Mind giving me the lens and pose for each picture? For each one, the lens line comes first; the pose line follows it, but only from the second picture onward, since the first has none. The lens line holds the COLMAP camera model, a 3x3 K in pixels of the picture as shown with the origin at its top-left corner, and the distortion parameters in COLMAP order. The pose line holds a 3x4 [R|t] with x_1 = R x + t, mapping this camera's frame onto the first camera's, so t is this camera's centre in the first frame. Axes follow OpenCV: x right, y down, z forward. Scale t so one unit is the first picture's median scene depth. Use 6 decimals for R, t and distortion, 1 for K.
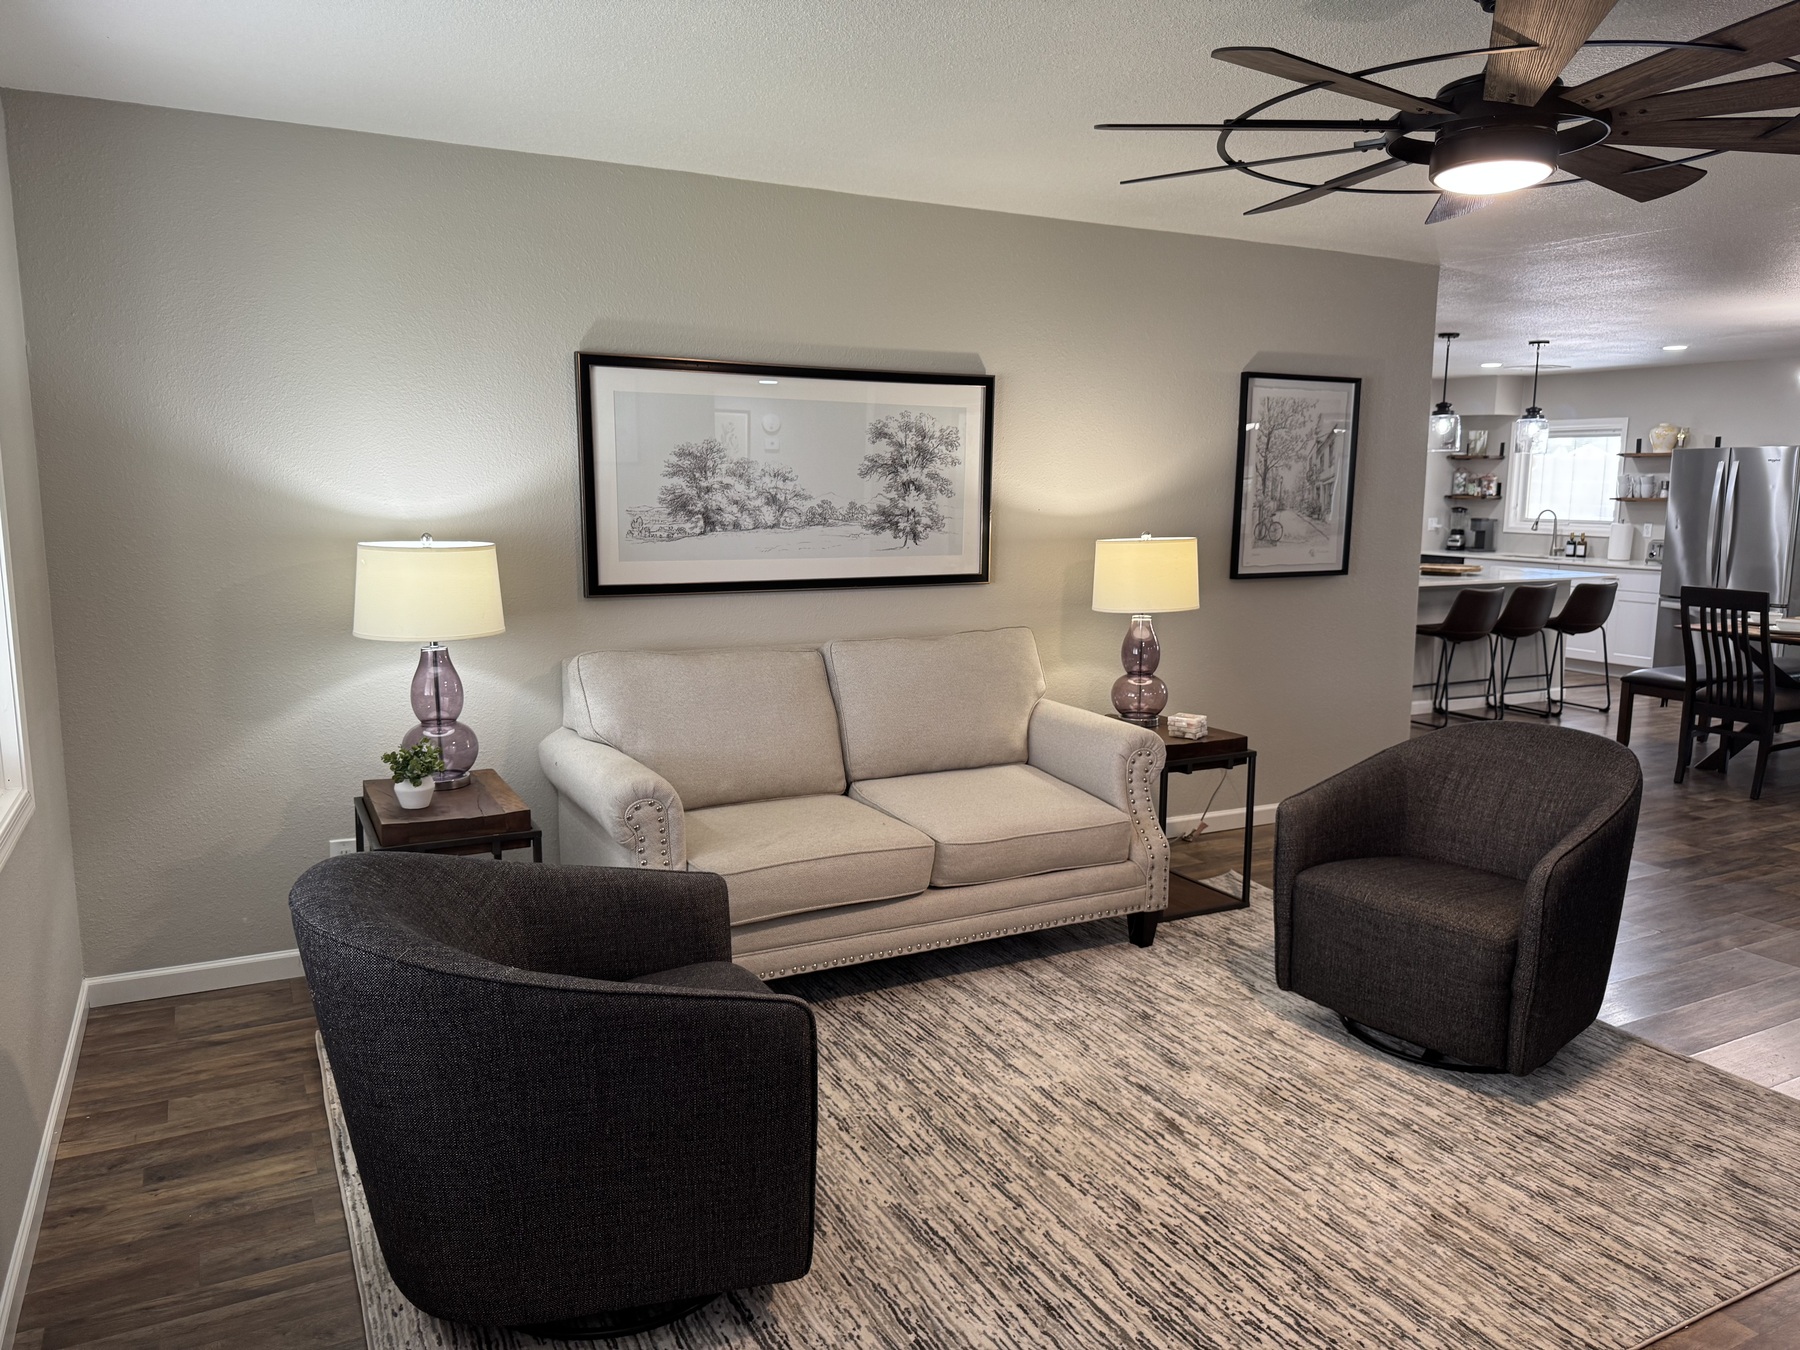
lens RADIAL K [[1313.3, 0, 930.1], [0, 1313.3, 675.3], [0, 0, 1]] dist [0.083157, -0.122426]
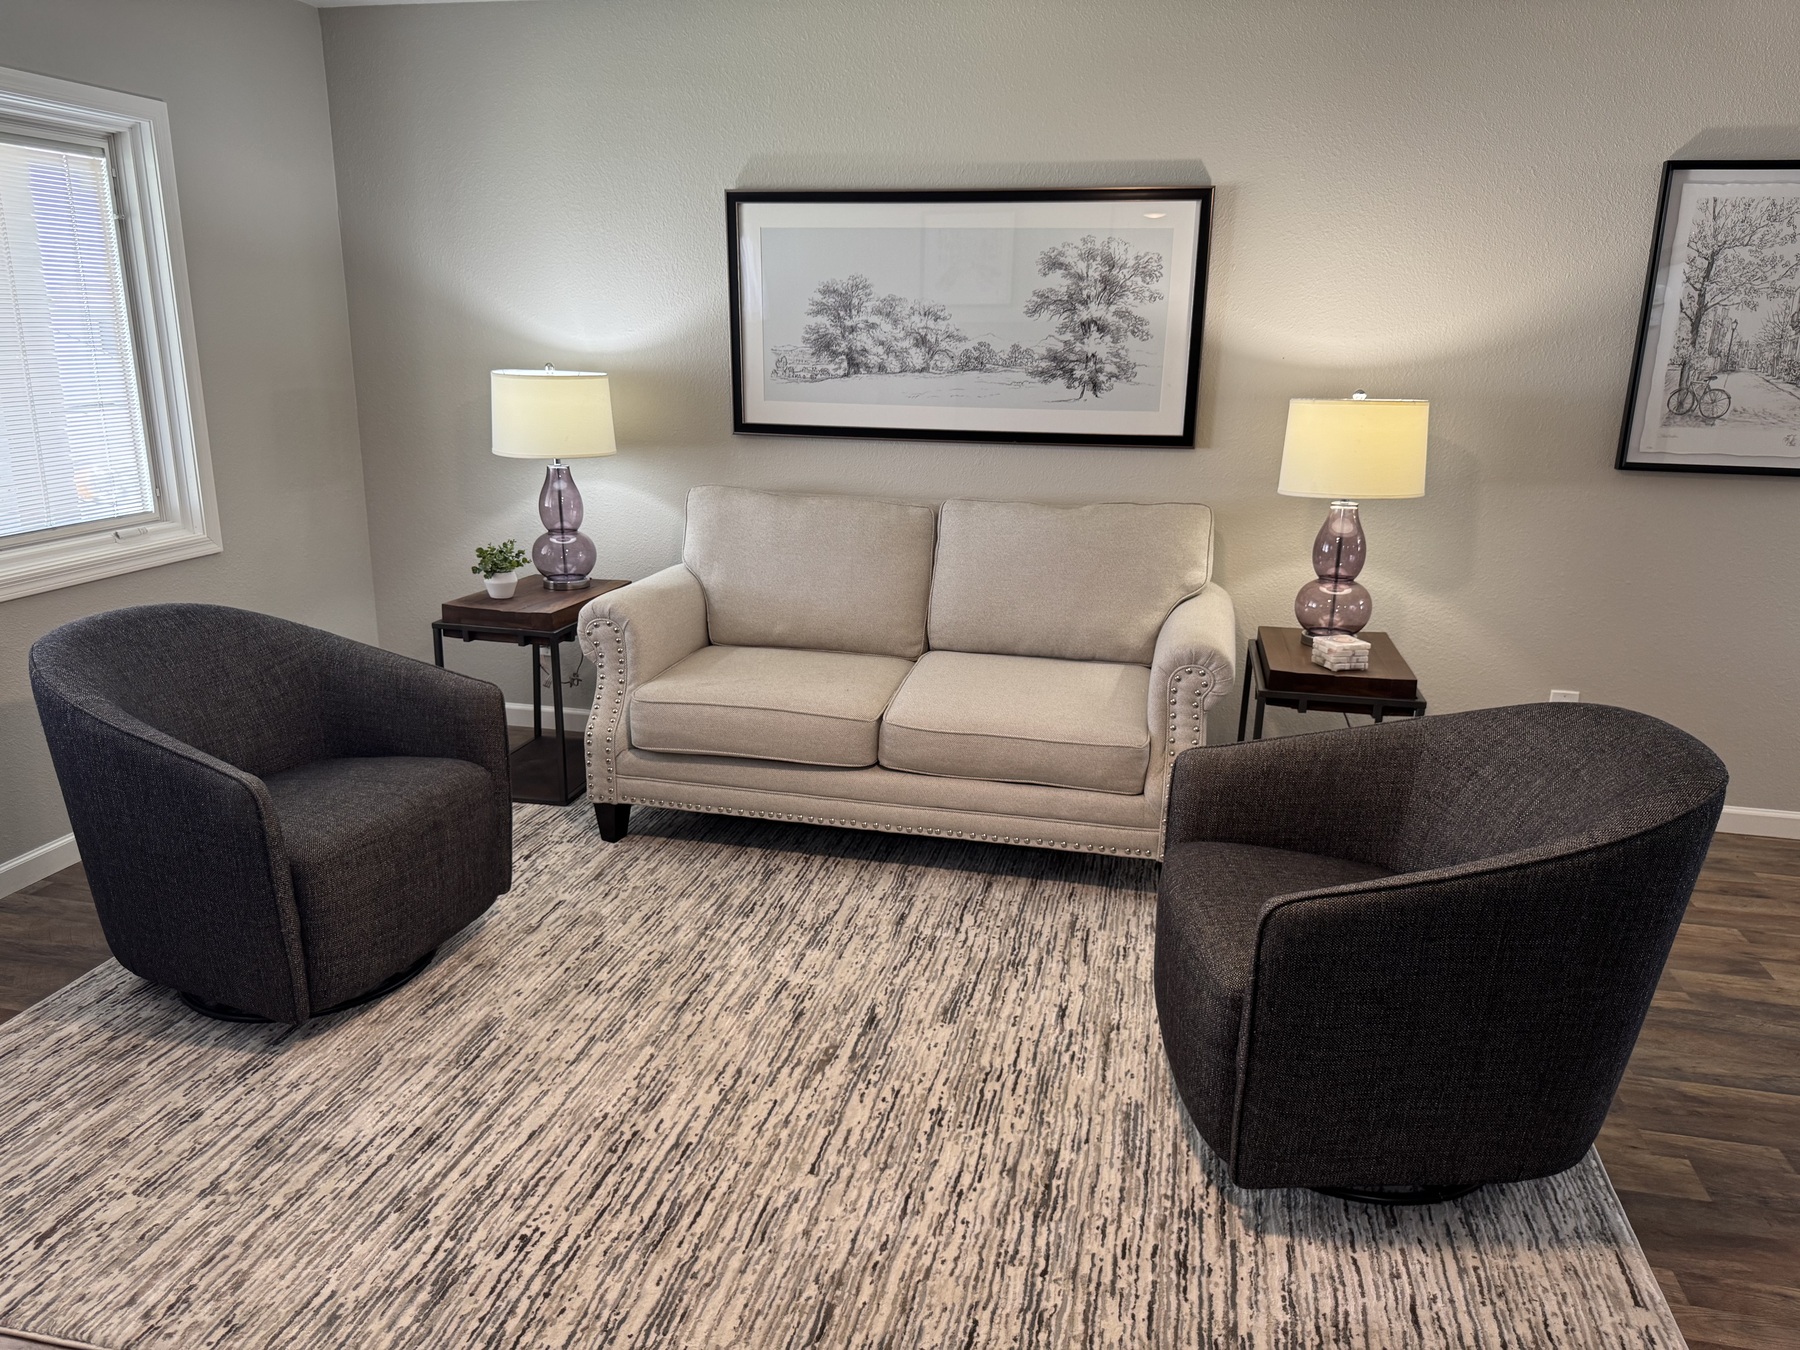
lens RADIAL K [[1274.8, 0, 896.1], [0, 1274.8, 727.1], [0, 0, 1]] dist [0.042600, -0.083735]
pose [[0.743265, 0.201017, -0.638083, 0.515601], [-0.104408, 0.976957, 0.186154, -0.032467], [0.660800, -0.071741, 0.747126, 0.291069]]
